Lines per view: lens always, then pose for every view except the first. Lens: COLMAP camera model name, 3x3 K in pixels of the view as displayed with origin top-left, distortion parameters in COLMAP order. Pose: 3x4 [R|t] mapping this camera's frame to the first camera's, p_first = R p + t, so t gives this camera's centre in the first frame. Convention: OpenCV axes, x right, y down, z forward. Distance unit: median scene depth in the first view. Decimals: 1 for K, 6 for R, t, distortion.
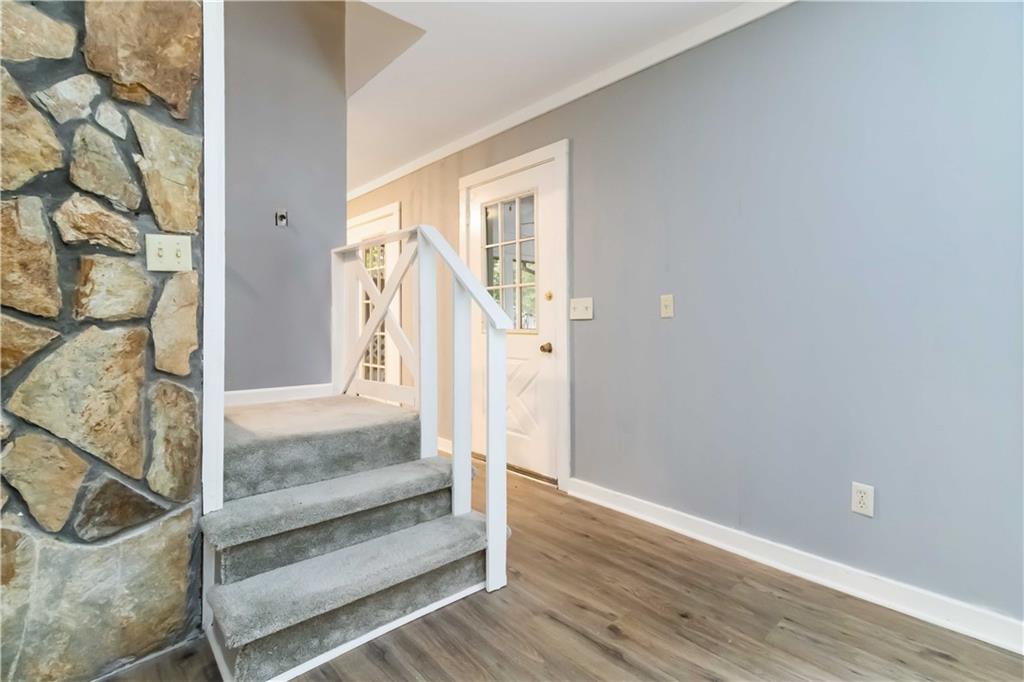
lens RADIAL K [[485.6, 0, 524.9], [0, 485.6, 316.2], [0, 0, 1]] dist [-0.001181, -0.000055]
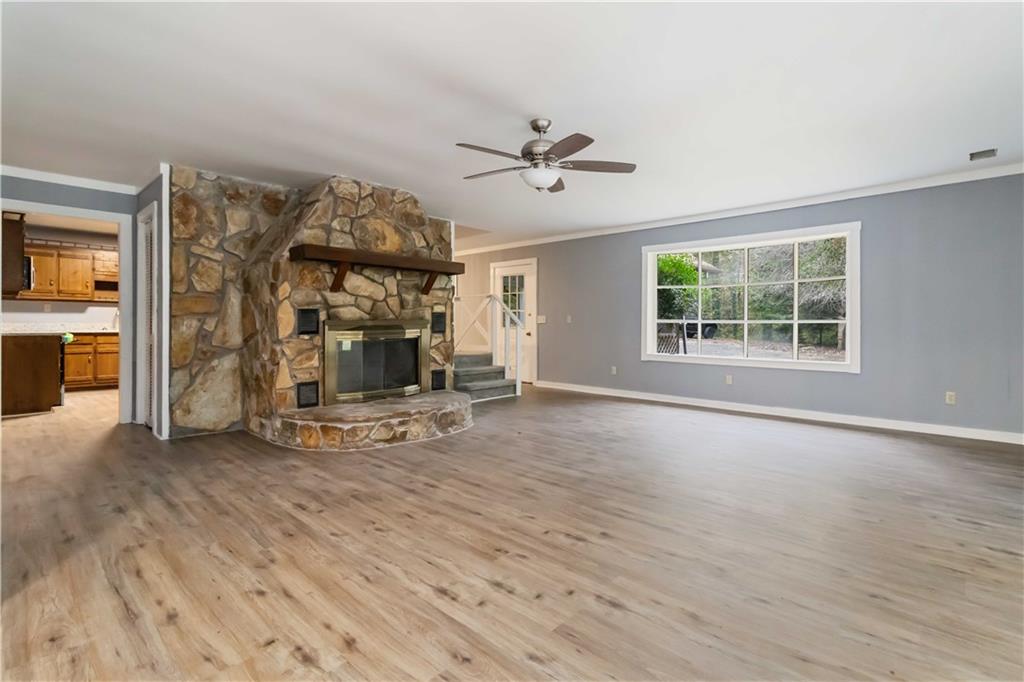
lens RADIAL K [[485.6, 0, 518.8], [0, 485.6, 325.2], [0, 0, 1]] dist [-0.001181, -0.000055]
pose [[0.997864, 0.004101, 0.065196, -0.369123], [-0.004877, 0.999919, 0.011741, -0.028996], [-0.065142, -0.012034, 0.997803, -3.347824]]
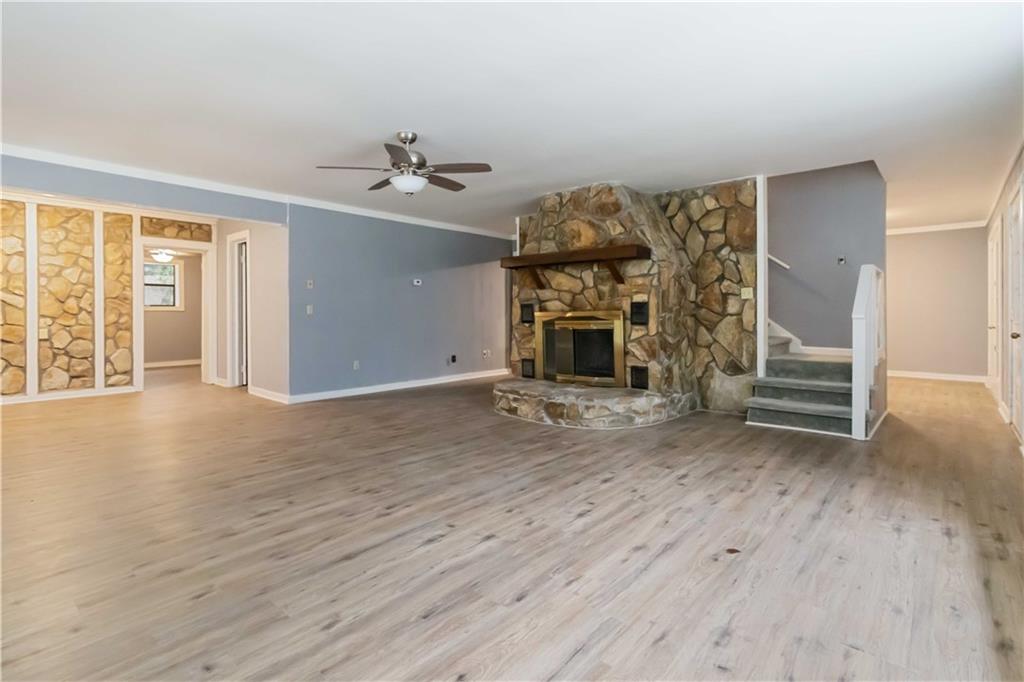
lens RADIAL K [[485.6, 0, 515.9], [0, 485.6, 315.4], [0, 0, 1]] dist [-0.001181, -0.000055]
pose [[0.094605, 0.003651, -0.995508, 2.372008], [0.009919, 0.999940, 0.004610, -0.012628], [0.995465, -0.010311, 0.094563, -0.852969]]
